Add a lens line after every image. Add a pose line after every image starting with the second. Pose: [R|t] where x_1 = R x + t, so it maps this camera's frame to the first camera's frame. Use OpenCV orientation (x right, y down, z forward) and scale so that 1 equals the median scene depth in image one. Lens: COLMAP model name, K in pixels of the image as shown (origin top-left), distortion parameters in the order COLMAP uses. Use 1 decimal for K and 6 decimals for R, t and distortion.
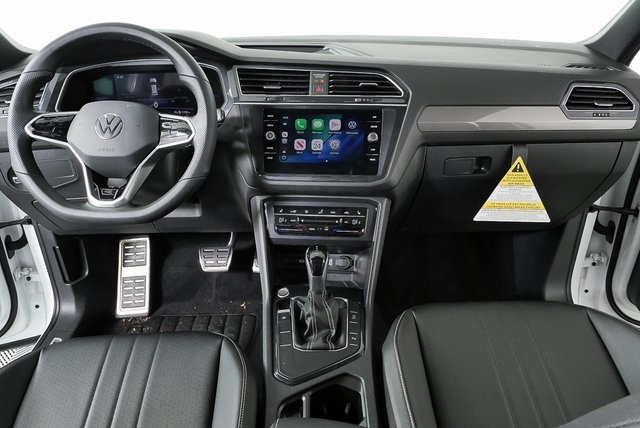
lens RADIAL K [[459.7, 0, 320.6], [0, 459.7, 213.6], [0, 0, 1]] dist [-0.043395, 0.011167]
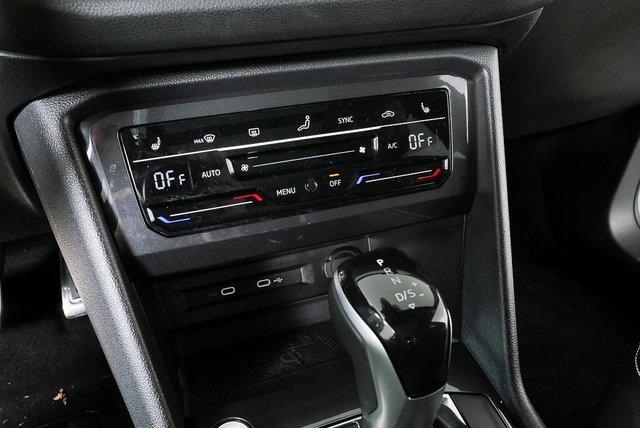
lens RADIAL K [[525.0, 0, 323.2], [0, 525.0, 214.1], [0, 0, 1]] dist [-0.036021, 0.007147]
pose [[0.916496, -0.206580, 0.342579, -0.110296], [0.168457, 0.976018, 0.137883, 0.007346], [-0.362847, -0.068659, 0.929316, 0.707110]]
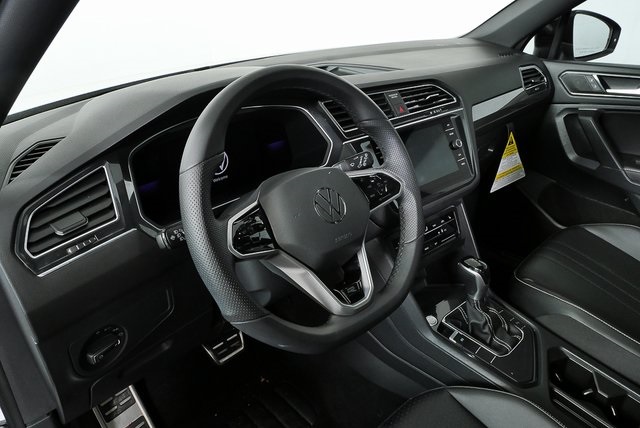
lens RADIAL K [[459.7, 0, 320.4], [0, 459.7, 214.2], [0, 0, 1]] dist [-0.043395, 0.011167]
pose [[0.730211, -0.322330, 0.602408, -0.761374], [0.325997, 0.939250, 0.107404, -0.217468], [-0.600431, 0.117956, 0.790929, 0.355708]]
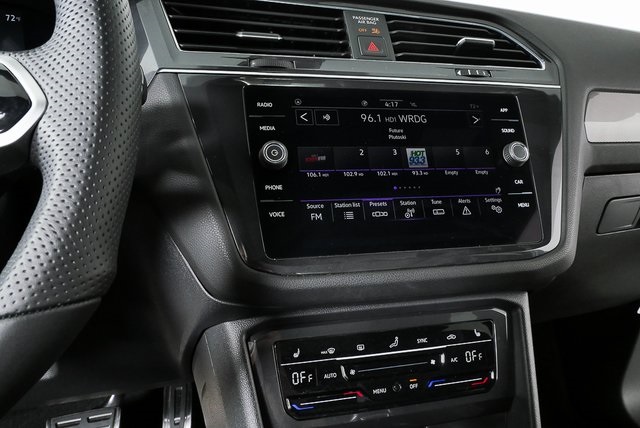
lens RADIAL K [[459.7, 0, 322.9], [0, 459.7, 214.8], [0, 0, 1]] dist [-0.043395, 0.011167]
pose [[0.950426, -0.050345, 0.306849, -0.178695], [0.098323, 0.984832, -0.142961, -0.064036], [-0.294997, 0.166044, 0.940960, 0.630993]]
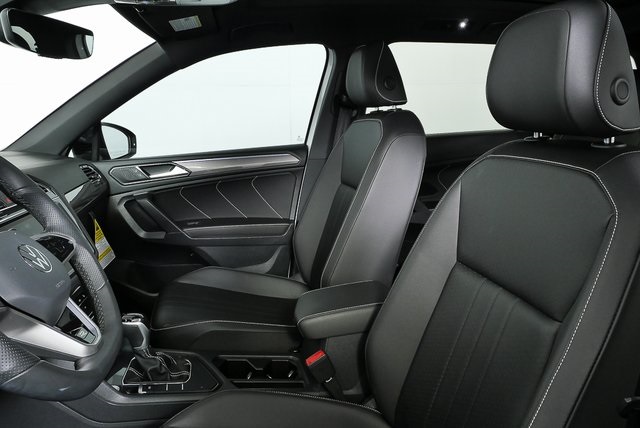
lens RADIAL K [[459.7, 0, 322.1], [0, 459.7, 213.2], [0, 0, 1]] dist [-0.043395, 0.011167]
pose [[-0.218247, -0.191133, 0.956993, -1.021255], [0.468704, 0.839598, 0.274577, -0.195164], [-0.855970, 0.508472, -0.093654, 0.528282]]
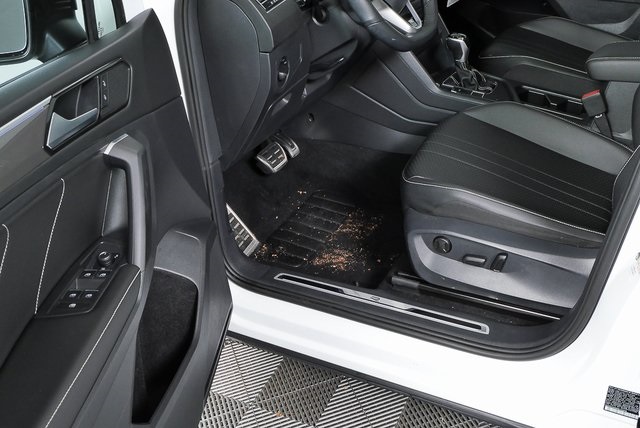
lens RADIAL K [[631.1, 0, 325.1], [0, 631.1, 216.5], [0, 0, 1]] dist [-0.002561, 0.000000]
pose [[0.487726, -0.481712, 0.728064, -1.771425], [0.468366, 0.848181, 0.247430, -0.109297], [-0.736720, 0.220323, 0.639298, 0.144907]]
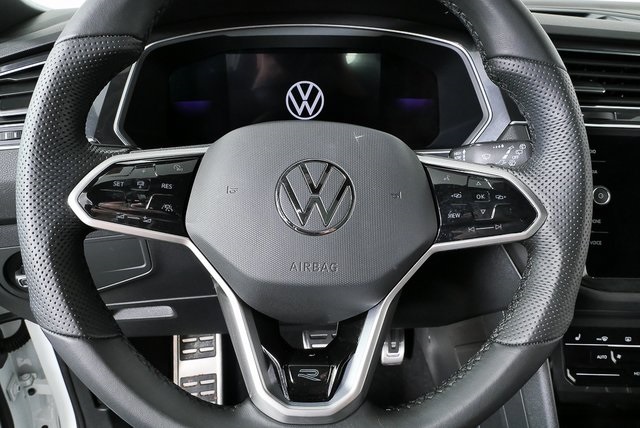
lens RADIAL K [[459.7, 0, 323.5], [0, 459.7, 212.0], [0, 0, 1]] dist [-0.043395, 0.011167]
pose [[0.998973, 0.000185, 0.045312, -0.392435], [-0.000936, 0.999863, 0.016540, -0.153634], [-0.045302, -0.016566, 0.998836, 0.532086]]
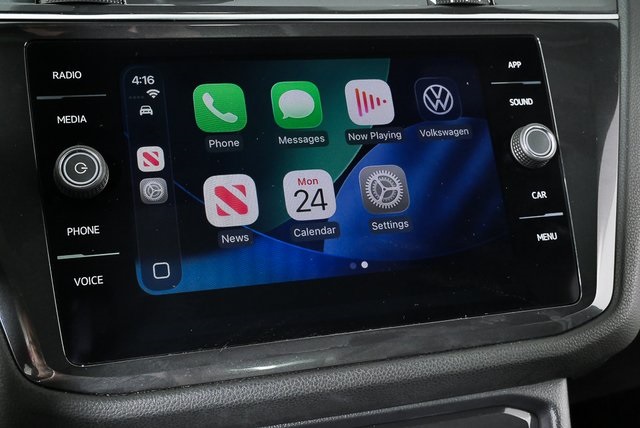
lens RADIAL K [[741.3, 0, 319.4], [0, 741.3, 217.3], [0, 0, 1]] dist [-0.009768, 0.000000]
pose [[0.937463, -0.091099, 0.335951, -0.117276], [0.132722, 0.985782, -0.103047, -0.098397], [-0.321787, 0.141191, 0.936225, 0.645459]]
